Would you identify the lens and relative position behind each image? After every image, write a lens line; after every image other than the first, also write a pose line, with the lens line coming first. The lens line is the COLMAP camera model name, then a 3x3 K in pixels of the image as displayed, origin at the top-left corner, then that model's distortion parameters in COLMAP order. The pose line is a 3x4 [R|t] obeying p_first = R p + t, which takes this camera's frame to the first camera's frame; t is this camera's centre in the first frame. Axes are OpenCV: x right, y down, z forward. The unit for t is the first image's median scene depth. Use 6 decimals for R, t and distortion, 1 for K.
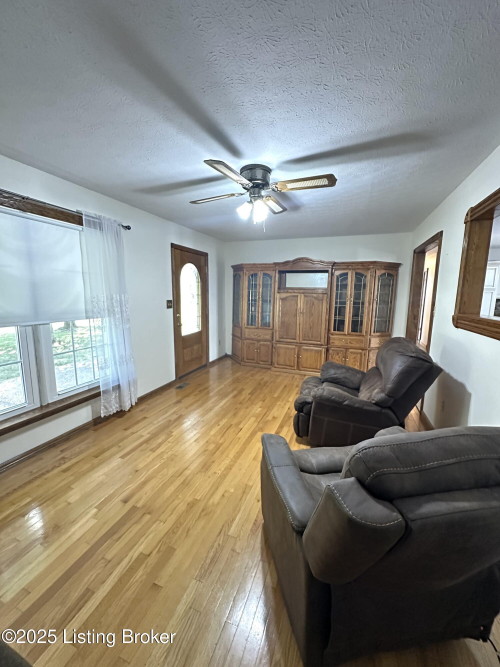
lens RADIAL K [[265.9, 0, 247.5], [0, 265.9, 332.9], [0, 0, 1]] dist [-0.001791, 0.000412]
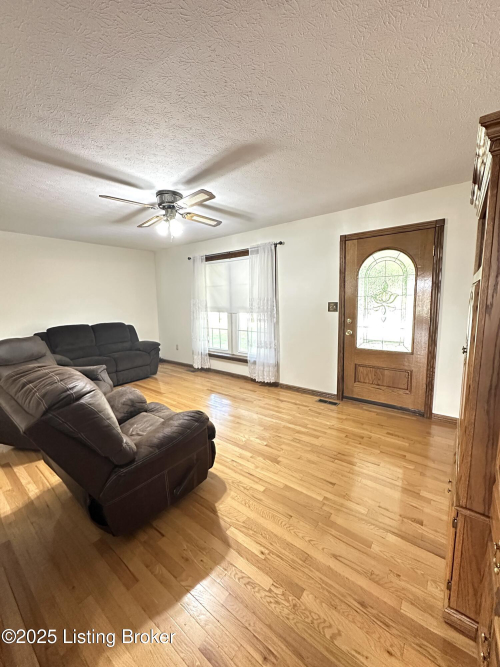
lens RADIAL K [[265.9, 0, 248.1], [0, 265.9, 334.2], [0, 0, 1]] dist [-0.001791, 0.000412]
pose [[-0.294329, 0.120999, -0.948014, 0.828586], [-0.127461, 0.978121, 0.164414, -0.166354], [0.947166, 0.169227, -0.272467, 1.280514]]
